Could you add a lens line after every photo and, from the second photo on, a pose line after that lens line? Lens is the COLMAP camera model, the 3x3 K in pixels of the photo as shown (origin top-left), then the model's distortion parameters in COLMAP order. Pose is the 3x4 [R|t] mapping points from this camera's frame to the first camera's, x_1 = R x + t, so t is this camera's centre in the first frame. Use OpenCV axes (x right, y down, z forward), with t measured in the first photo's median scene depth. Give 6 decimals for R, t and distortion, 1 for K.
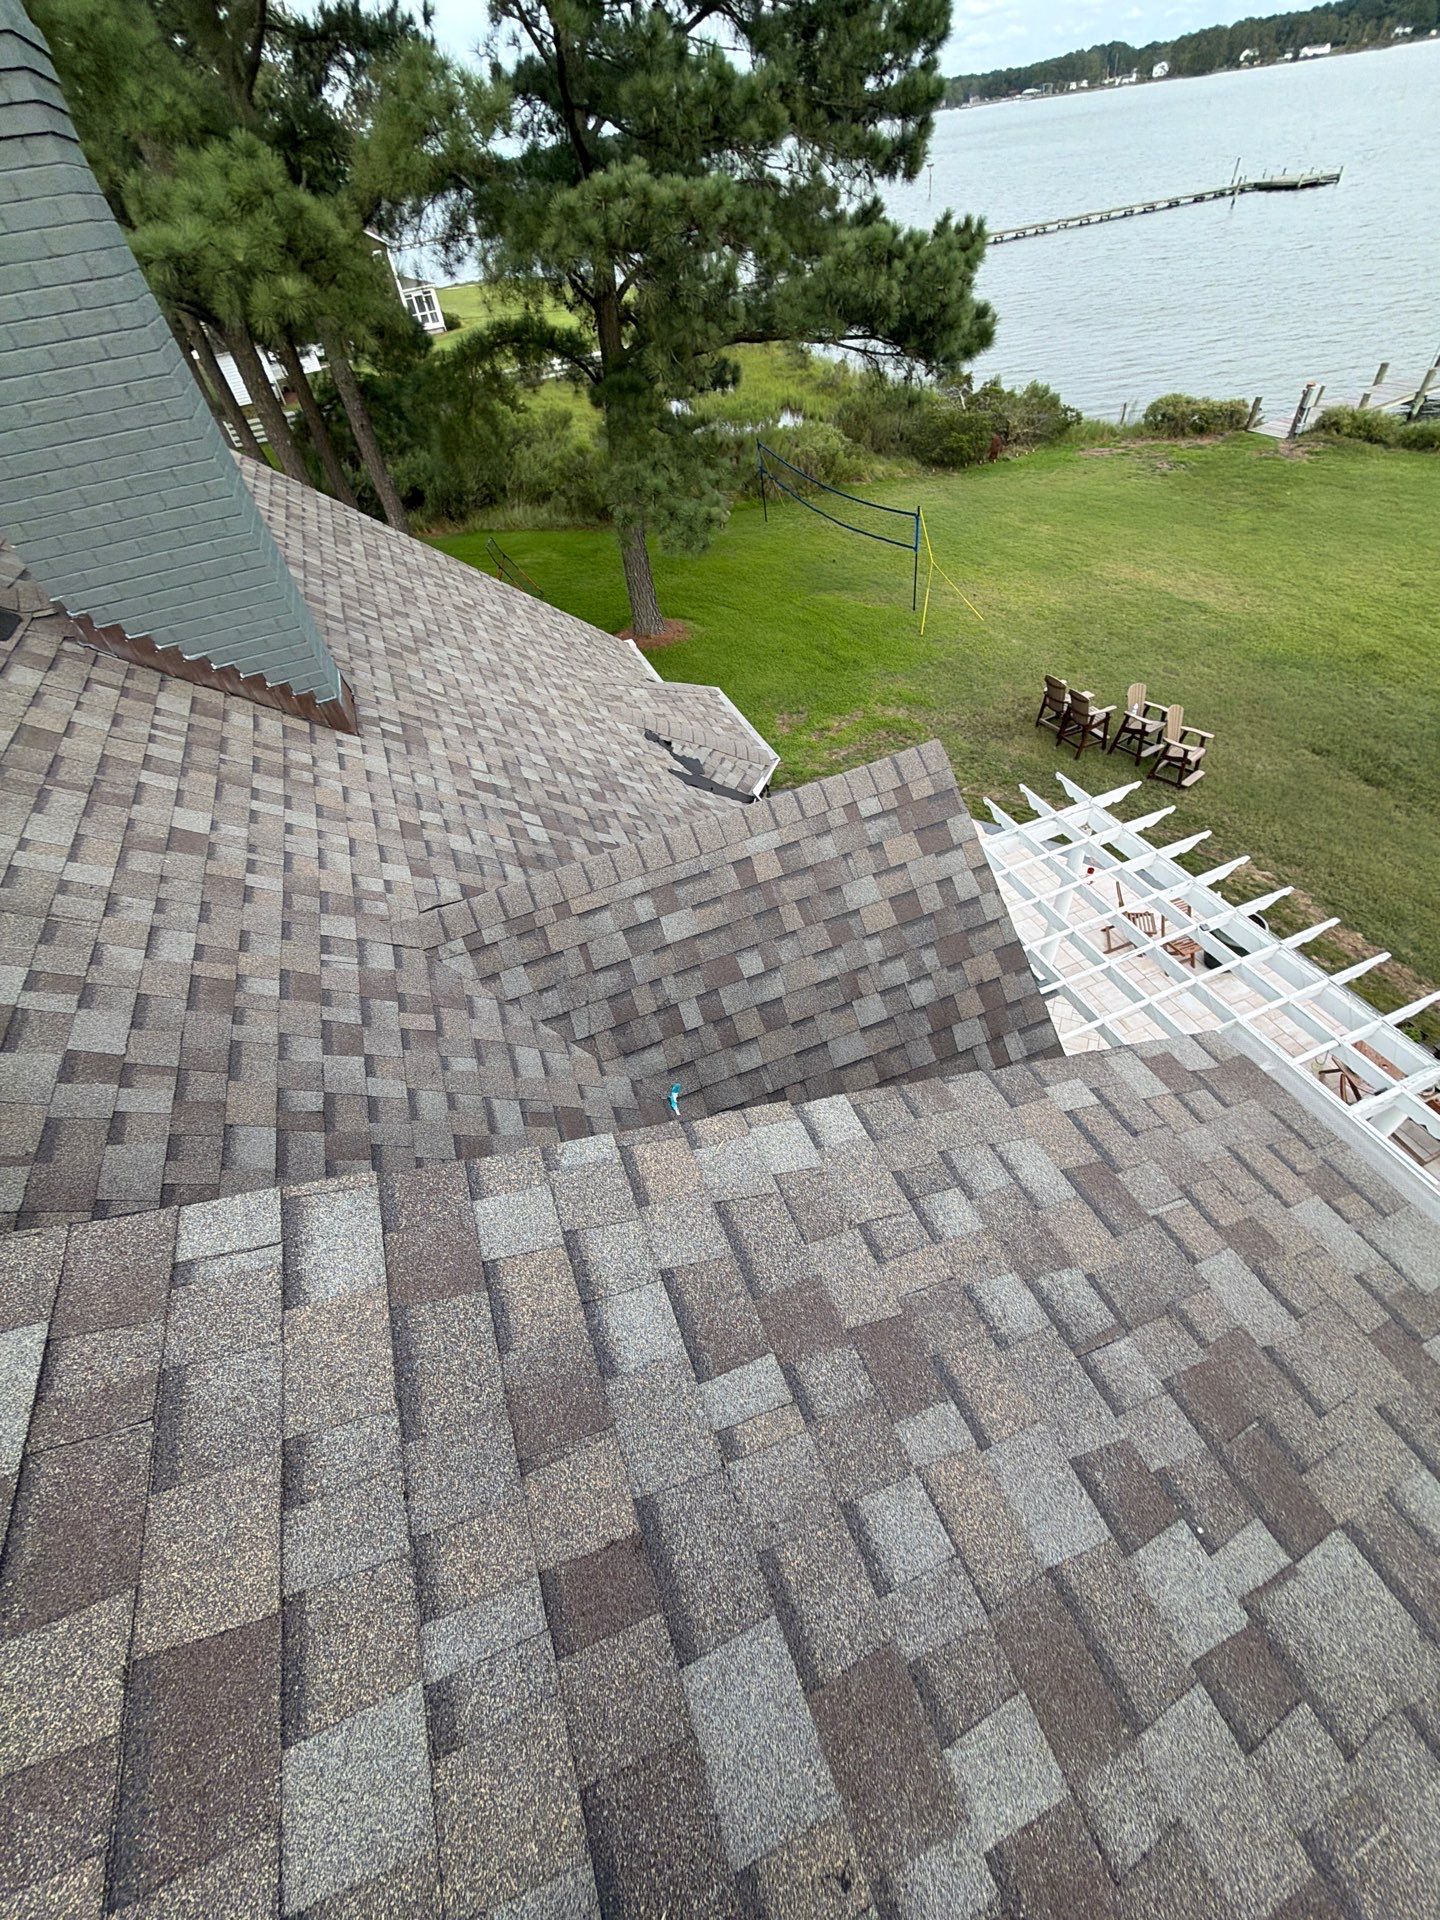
lens RADIAL K [[768.6, 0, 725.2], [0, 768.6, 957.9], [0, 0, 1]] dist [0.000912, -0.000583]
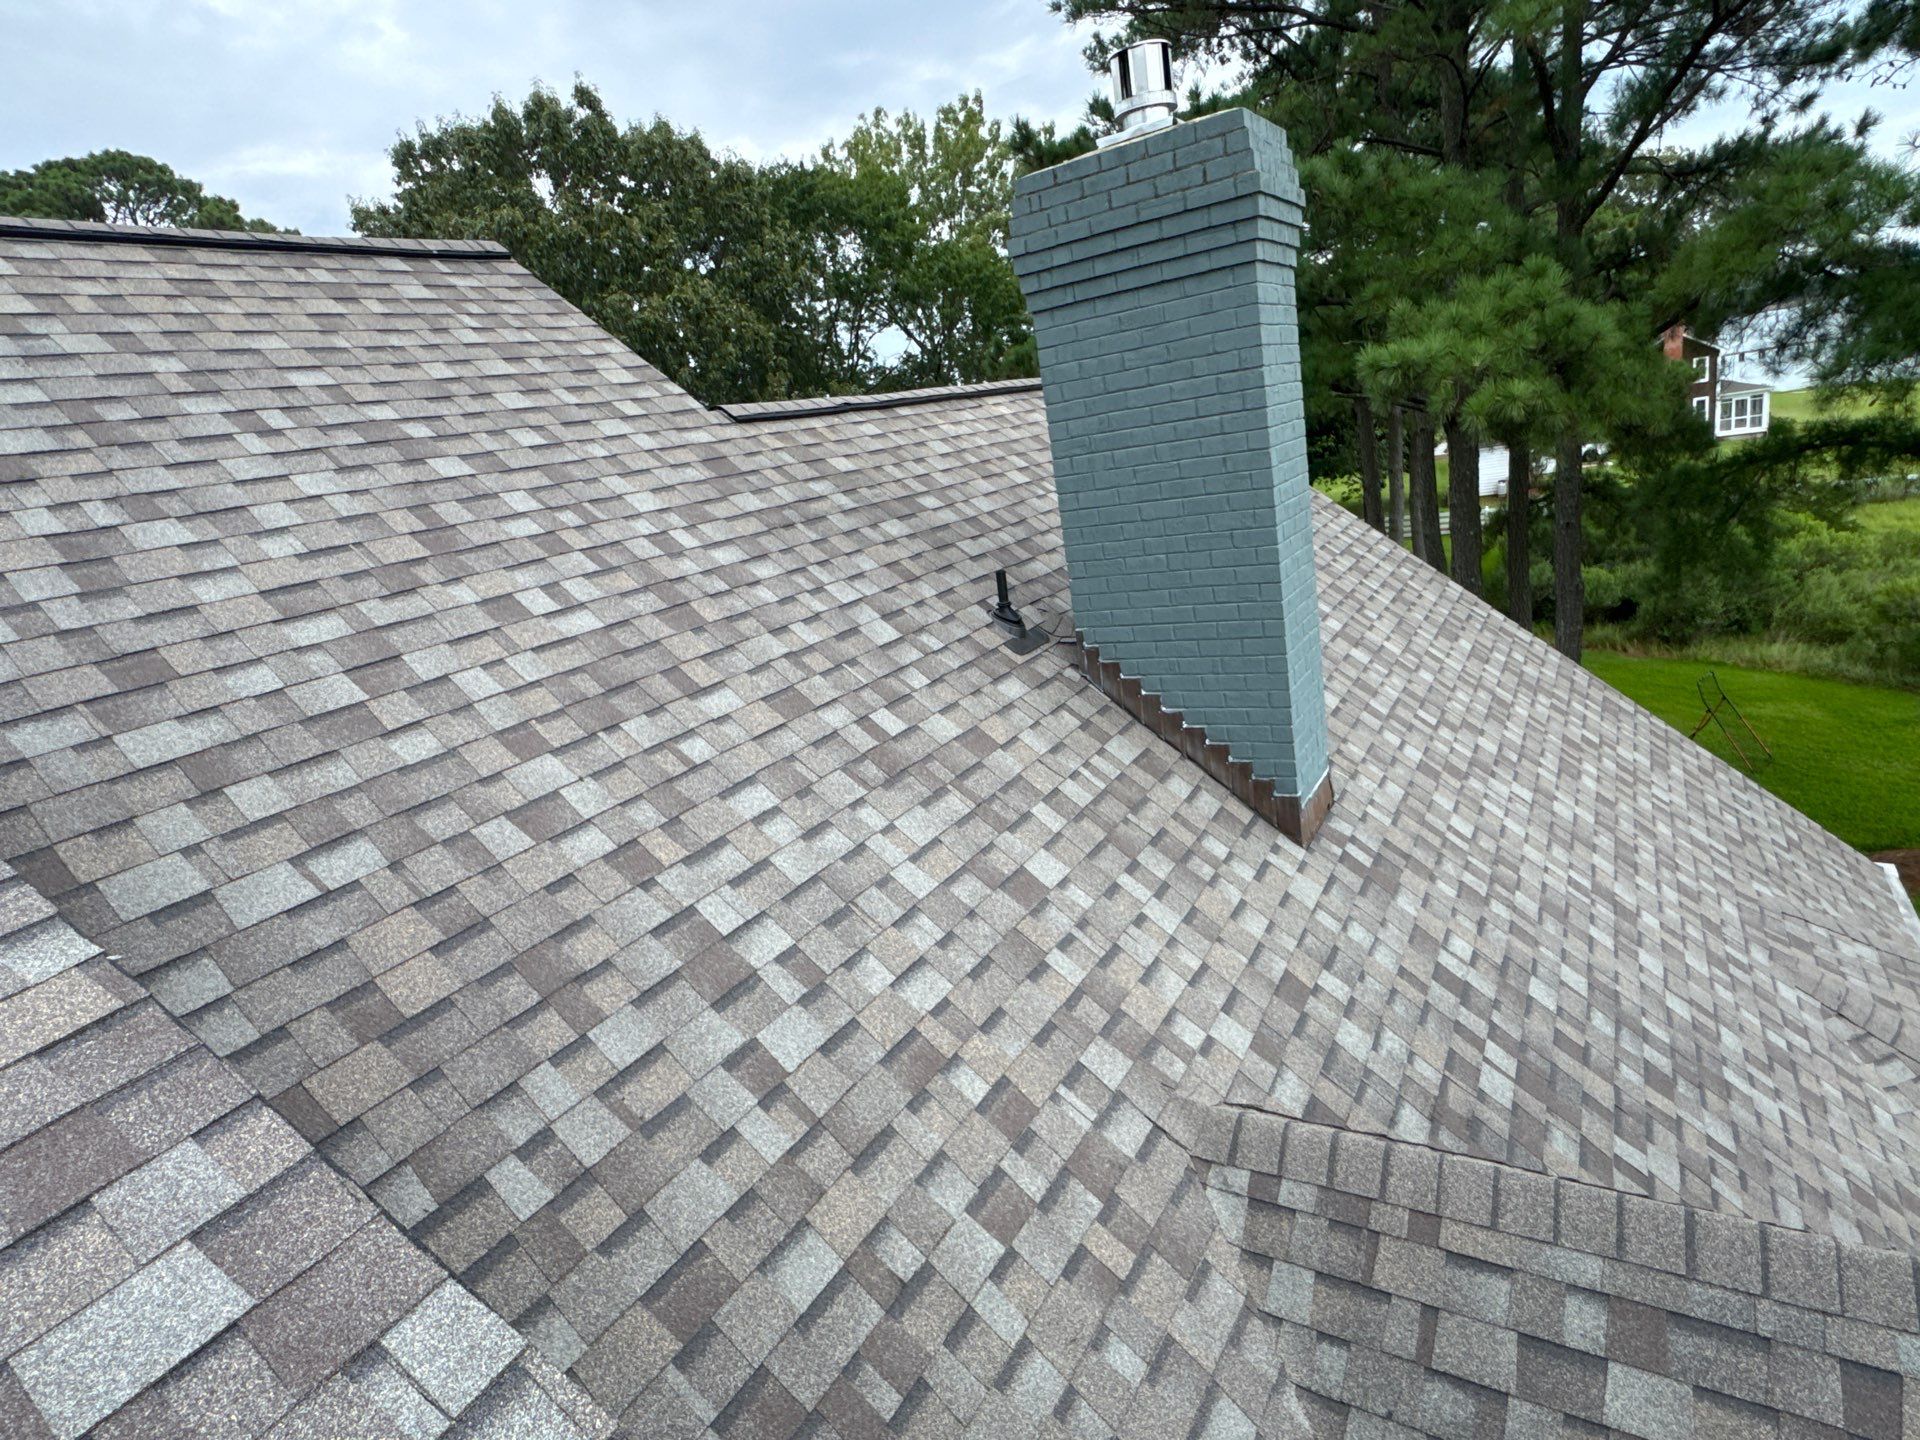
lens RADIAL K [[1035.1, 0, 969.3], [0, 1035.1, 716.6], [0, 0, 1]] dist [-0.001273, -0.000003]
pose [[0.596864, 0.221305, -0.771218, 0.092692], [-0.515919, 0.842003, -0.157665, -0.086353], [0.614476, 0.491991, 0.616737, 0.141677]]
